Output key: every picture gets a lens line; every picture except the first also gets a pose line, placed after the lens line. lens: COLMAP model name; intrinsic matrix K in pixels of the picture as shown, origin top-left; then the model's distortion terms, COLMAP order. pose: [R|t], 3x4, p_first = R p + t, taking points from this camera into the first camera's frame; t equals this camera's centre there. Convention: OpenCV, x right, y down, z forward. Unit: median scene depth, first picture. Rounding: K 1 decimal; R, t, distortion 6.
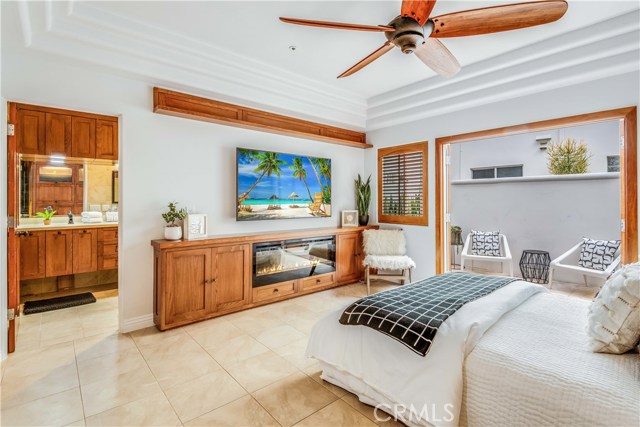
lens RADIAL K [[310.0, 0, 317.1], [0, 310.0, 201.6], [0, 0, 1]] dist [-0.001089, 0.000033]
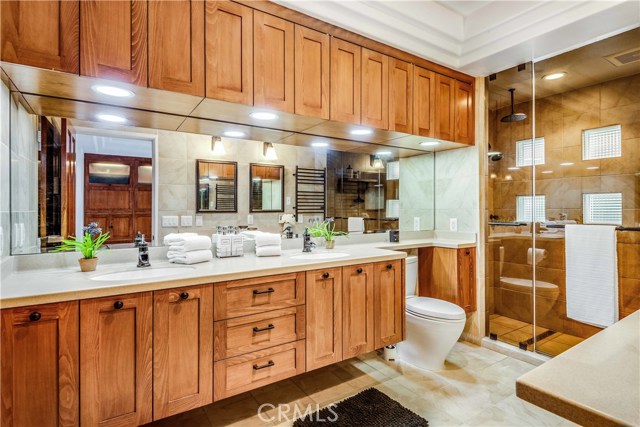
lens RADIAL K [[327.4, 0, 320.1], [0, 327.4, 211.8], [0, 0, 1]] dist [0.003316, 0.000047]
pose [[0.991525, 0.000320, -0.129919, -0.538984], [0.000077, 0.999995, 0.003050, 0.000044], [0.129920, -0.003034, 0.991520, 0.640535]]
